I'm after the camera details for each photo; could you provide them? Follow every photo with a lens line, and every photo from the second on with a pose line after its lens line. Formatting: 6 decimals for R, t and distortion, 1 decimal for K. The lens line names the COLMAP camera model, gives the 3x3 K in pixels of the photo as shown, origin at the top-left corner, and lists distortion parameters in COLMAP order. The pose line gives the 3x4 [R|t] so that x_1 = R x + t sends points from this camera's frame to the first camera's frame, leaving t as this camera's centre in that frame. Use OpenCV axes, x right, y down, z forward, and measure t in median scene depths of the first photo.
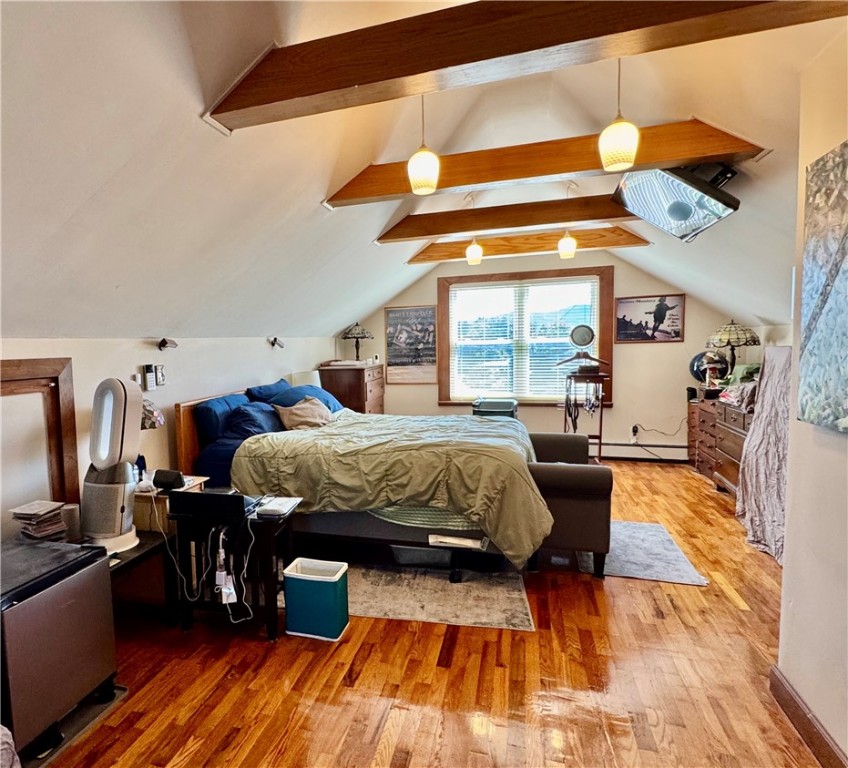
lens RADIAL K [[534.7, 0, 329.2], [0, 534.7, 388.7], [0, 0, 1]] dist [-0.004110, -0.000683]
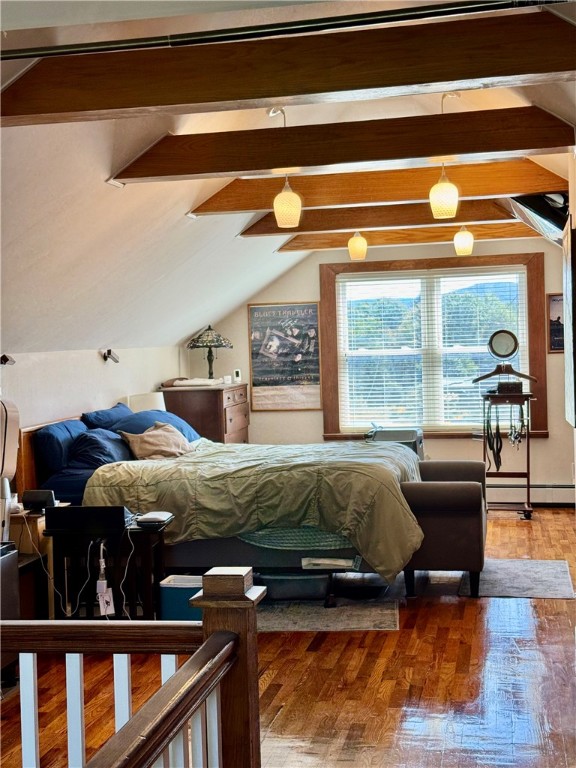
lens RADIAL K [[1063.4, 0, 284.8], [0, 1063.4, 384.8], [0, 0, 1]] dist [0.122706, 0.000000]
pose [[0.989547, -0.008287, 0.143971, -0.099734], [0.015172, 0.998789, -0.046793, 0.043224], [-0.143409, 0.048488, 0.988475, -0.772193]]
